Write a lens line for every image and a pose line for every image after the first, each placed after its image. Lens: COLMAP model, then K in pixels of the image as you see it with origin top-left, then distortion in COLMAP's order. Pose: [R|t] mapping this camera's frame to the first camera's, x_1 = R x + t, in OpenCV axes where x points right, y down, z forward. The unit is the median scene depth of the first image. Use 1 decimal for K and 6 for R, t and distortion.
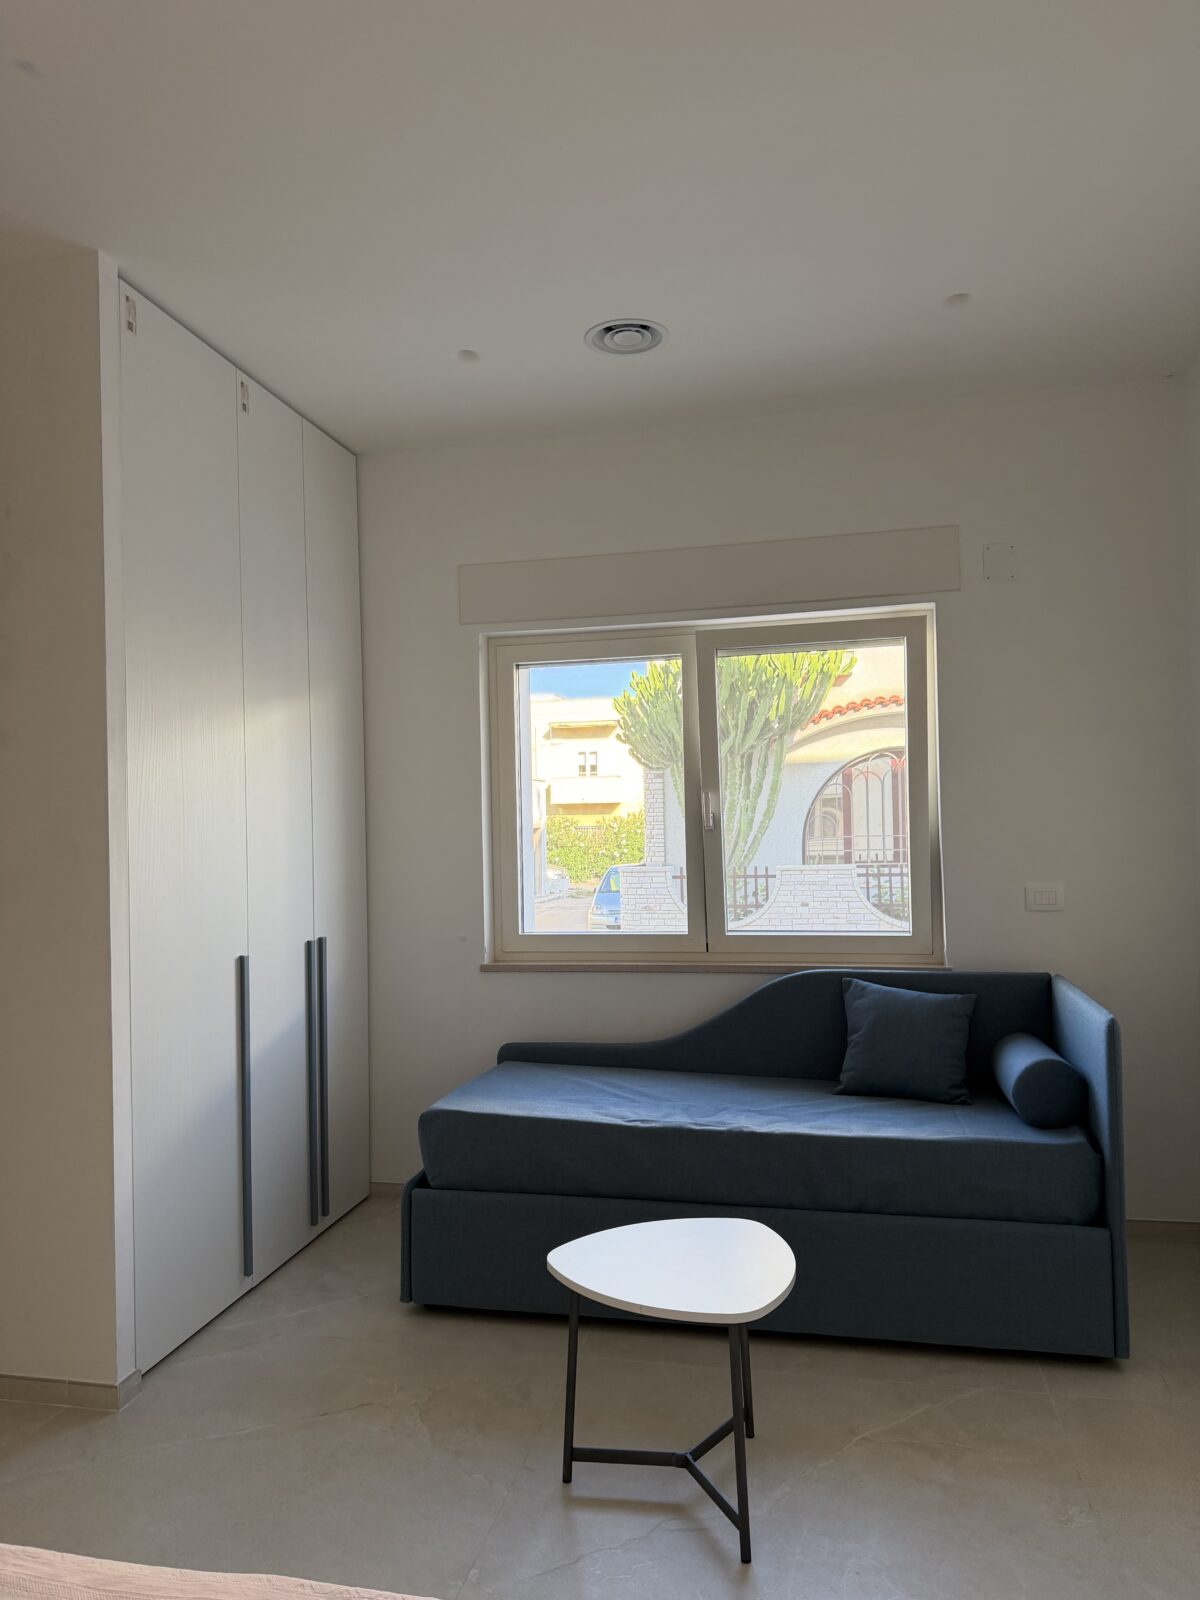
lens RADIAL K [[1113.6, 0, 601.7], [0, 1113.6, 798.6], [0, 0, 1]] dist [0.001186, -0.001415]
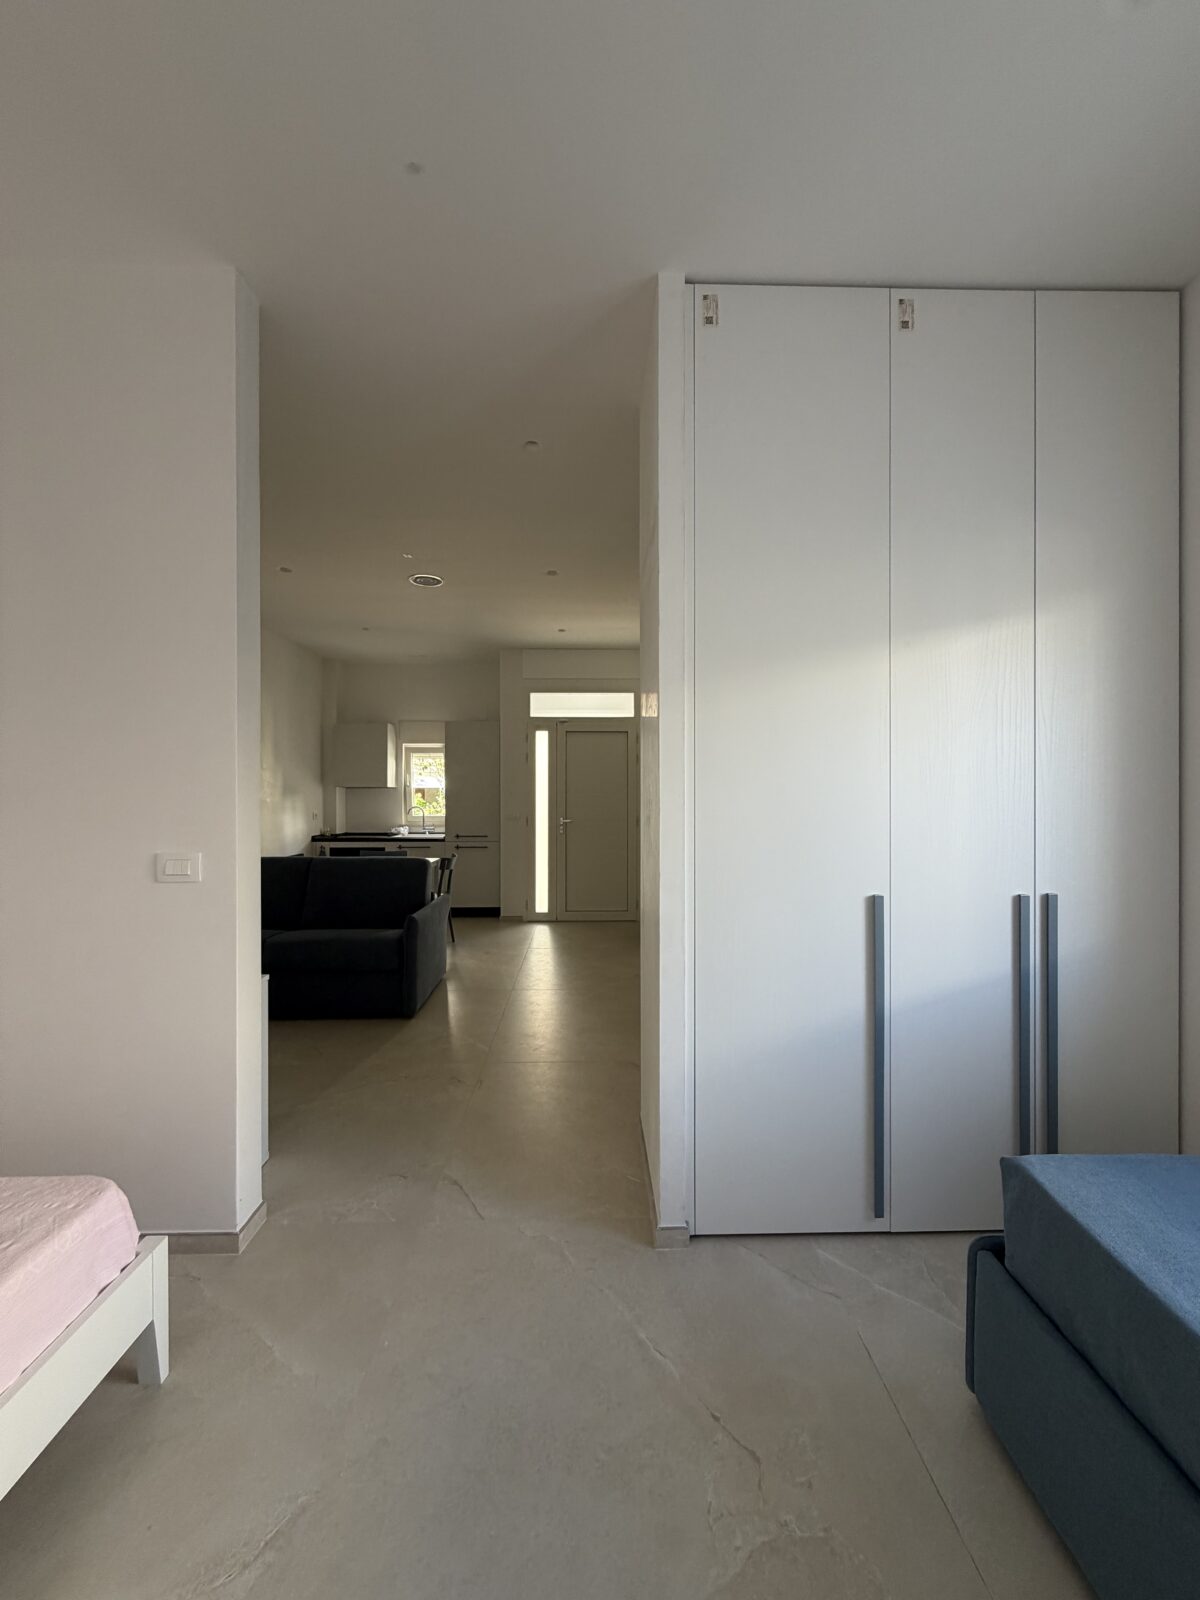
lens RADIAL K [[634.6, 0, 594.6], [0, 634.6, 801.6], [0, 0, 1]] dist [0.001574, 0.000191]
pose [[0.232353, 0.024610, -0.972320, 0.179067], [0.022717, 0.999270, 0.030720, 0.038577], [0.972366, -0.029226, 0.231624, 0.690497]]
